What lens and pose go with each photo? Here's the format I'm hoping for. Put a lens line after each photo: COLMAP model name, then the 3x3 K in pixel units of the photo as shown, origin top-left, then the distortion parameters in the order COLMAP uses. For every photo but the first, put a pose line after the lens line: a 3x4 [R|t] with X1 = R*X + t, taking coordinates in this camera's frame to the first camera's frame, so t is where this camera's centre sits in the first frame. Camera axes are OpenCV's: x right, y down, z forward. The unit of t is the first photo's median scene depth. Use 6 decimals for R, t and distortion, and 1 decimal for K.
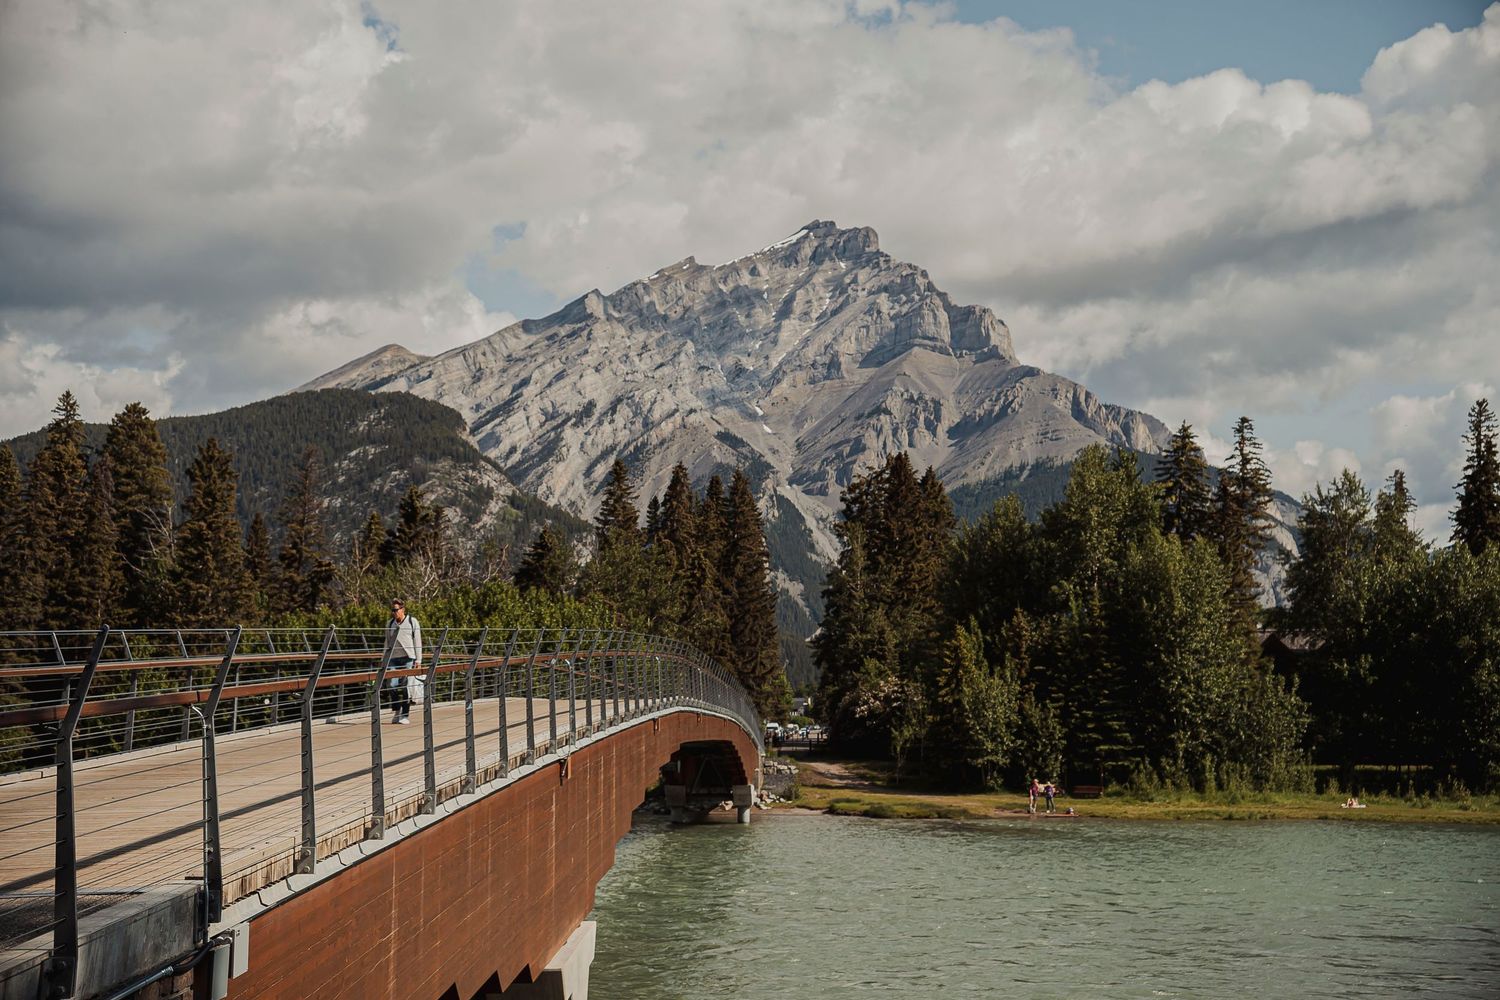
lens RADIAL K [[2042.4, 0, 748.8], [0, 2042.4, 500.0], [0, 0, 1]] dist [-0.011409, 0.000000]
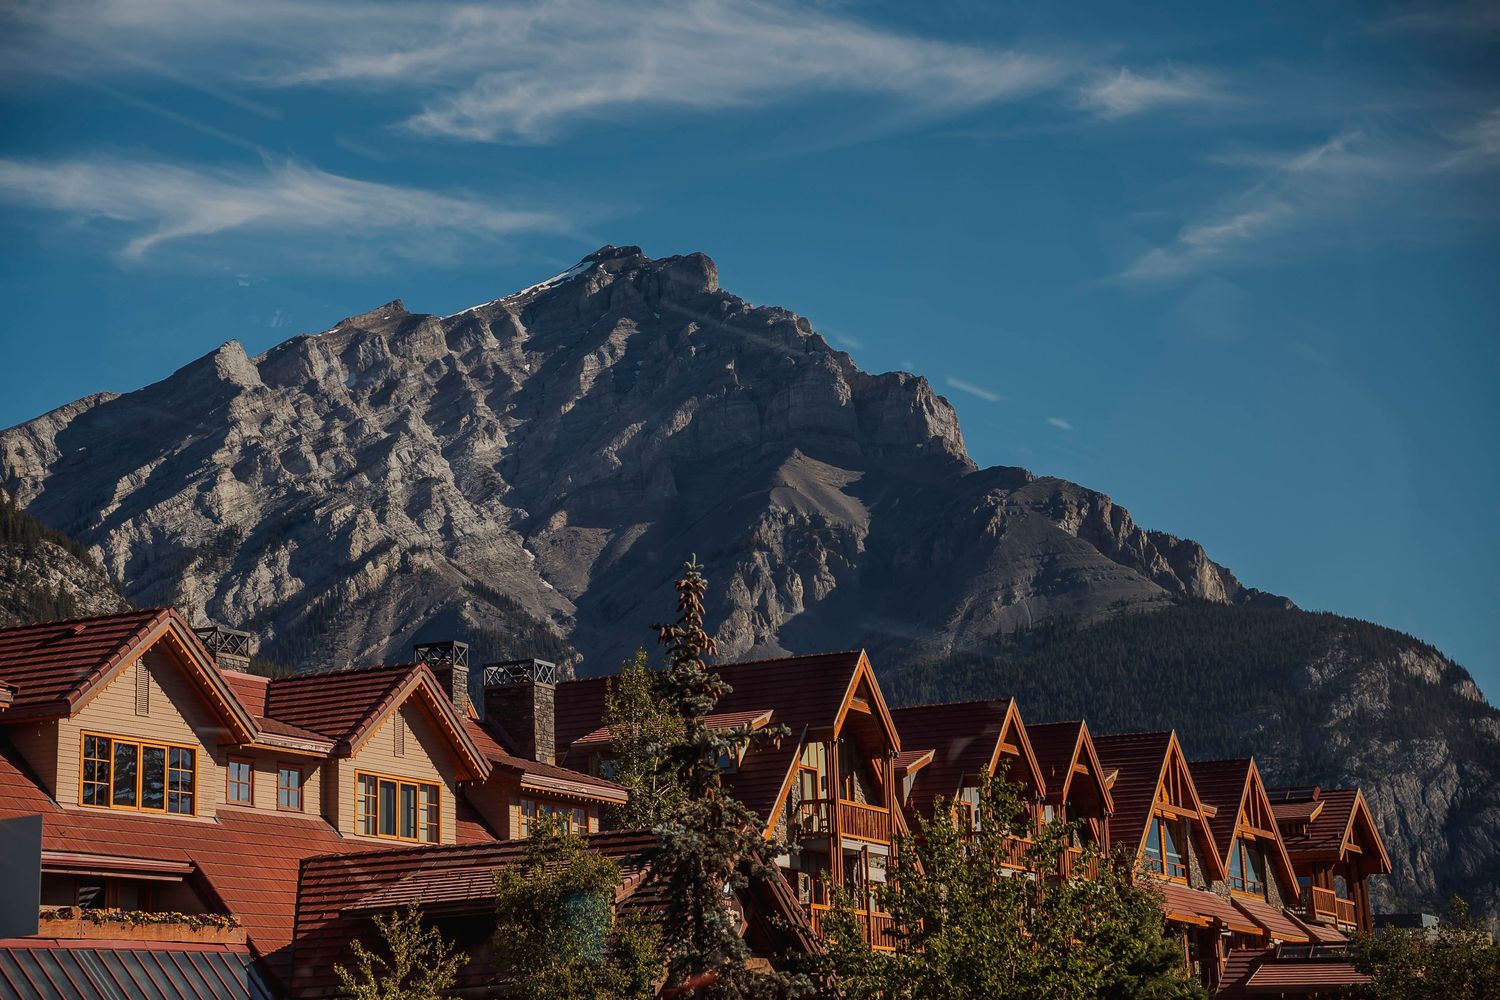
lens RADIAL K [[2936.0, 0, 752.8], [0, 2936.0, 501.5], [0, 0, 1]] dist [0.438618, 0.000000]
pose [[0.993224, -0.004510, 0.116126, -0.030730], [0.015200, 0.995704, -0.091336, 0.019458], [-0.115215, 0.092482, 0.989026, 0.191966]]
